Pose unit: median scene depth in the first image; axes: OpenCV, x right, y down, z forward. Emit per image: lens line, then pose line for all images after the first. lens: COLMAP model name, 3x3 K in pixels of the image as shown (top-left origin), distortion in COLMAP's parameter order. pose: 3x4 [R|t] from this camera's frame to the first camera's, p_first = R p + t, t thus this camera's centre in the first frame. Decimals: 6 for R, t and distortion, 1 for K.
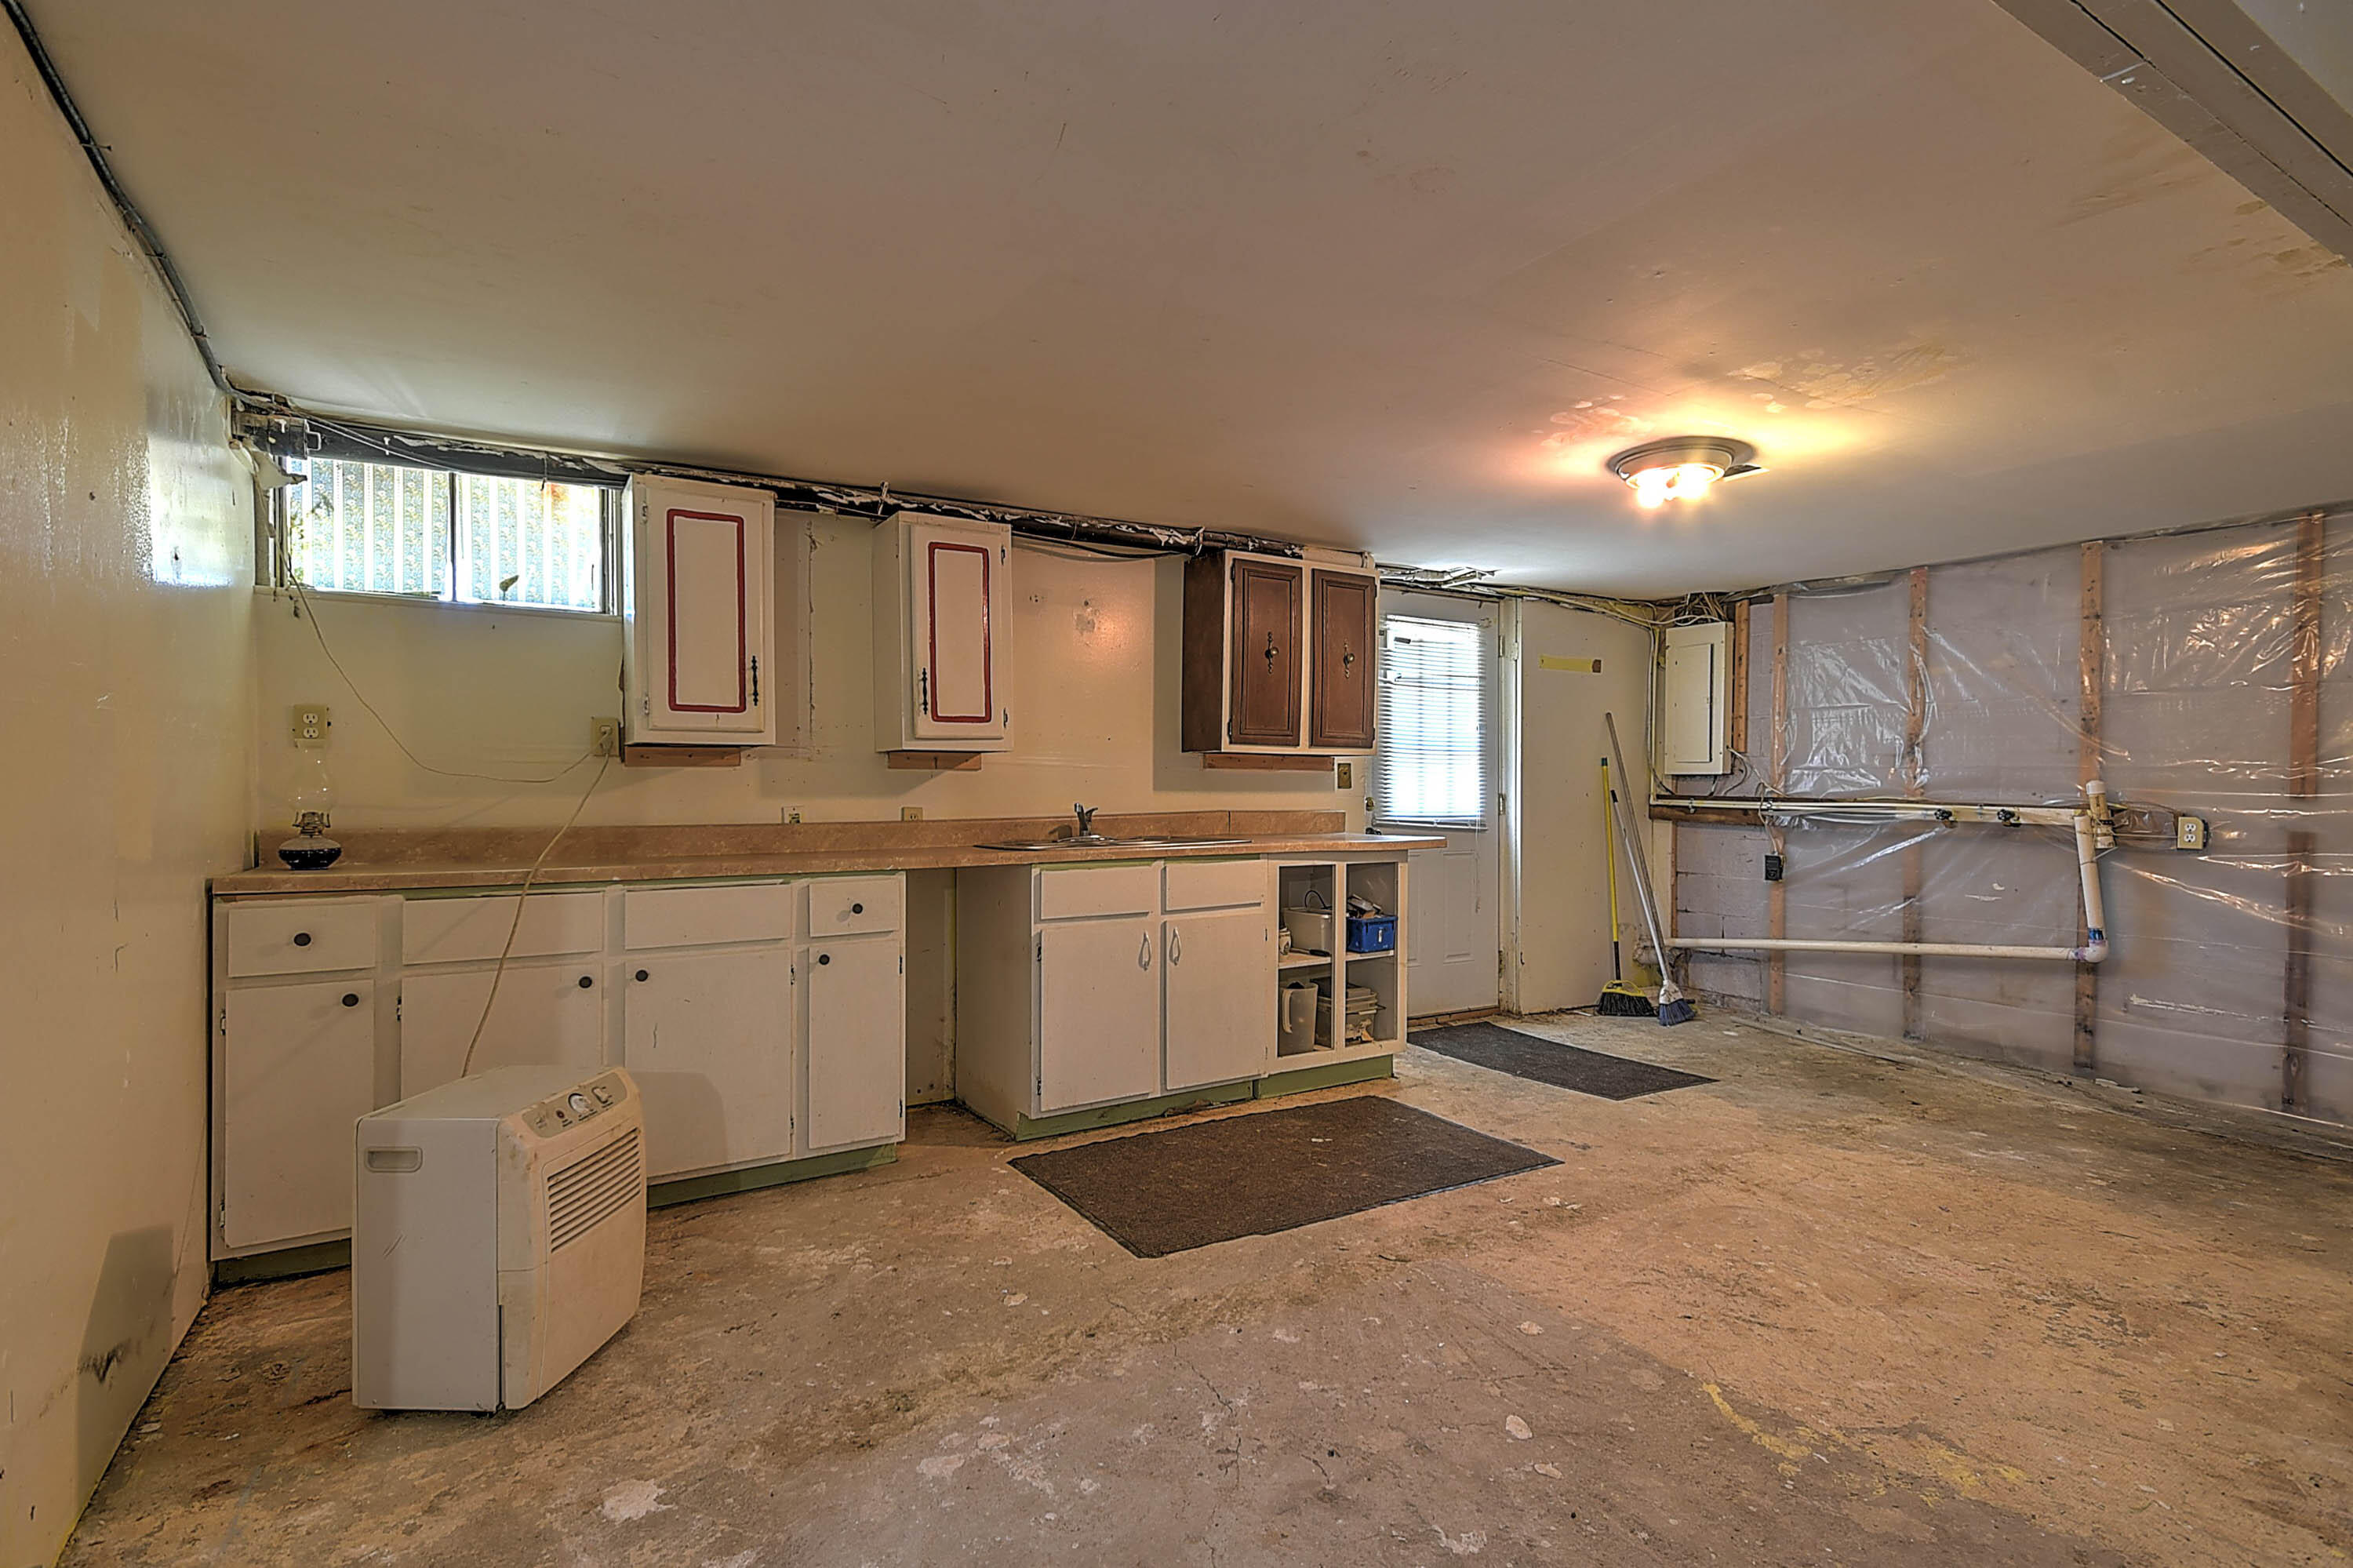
lens RADIAL K [[1147.2, 0, 1174.2], [0, 1147.2, 789.2], [0, 0, 1]] dist [0.001451, 0.000615]
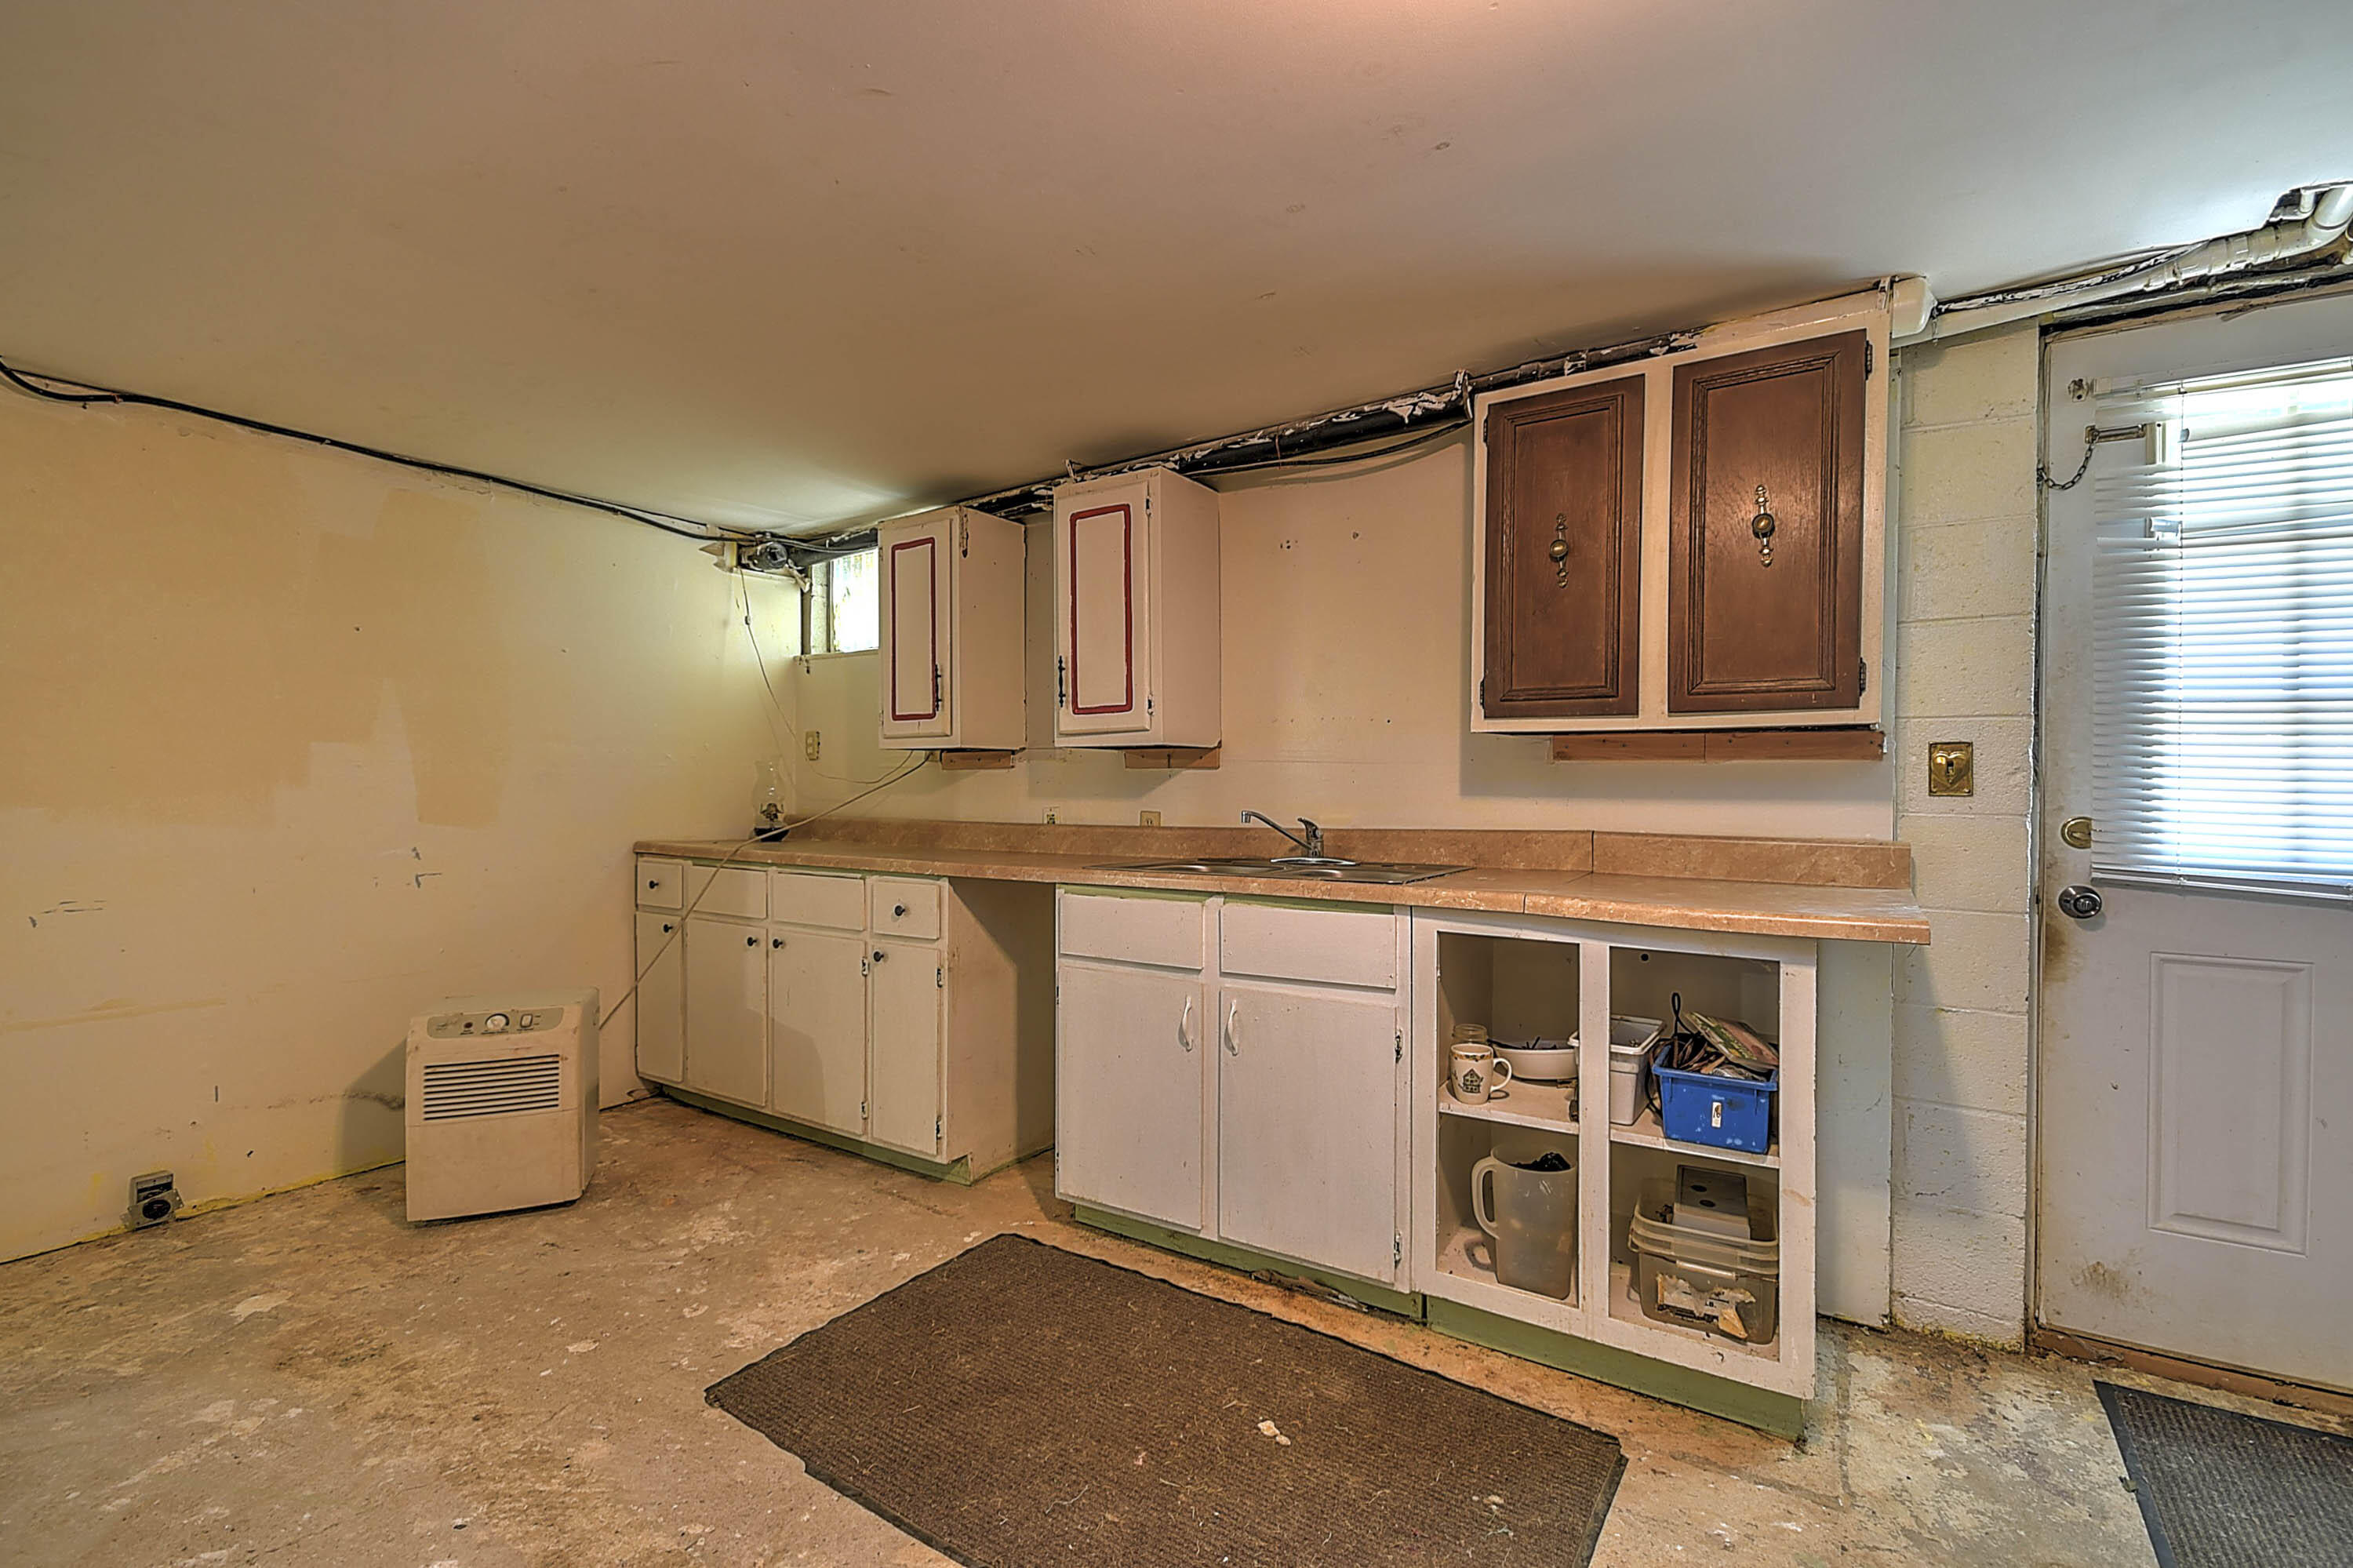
lens RADIAL K [[1027.0, 0, 1185.2], [0, 1027.0, 788.2], [0, 0, 1]] dist [0.011830, -0.009529]
pose [[0.413806, 0.003705, -0.910358, 0.539461], [-0.005927, 0.999981, 0.001375, -0.003470], [0.910346, 0.004827, 0.413820, 0.730305]]
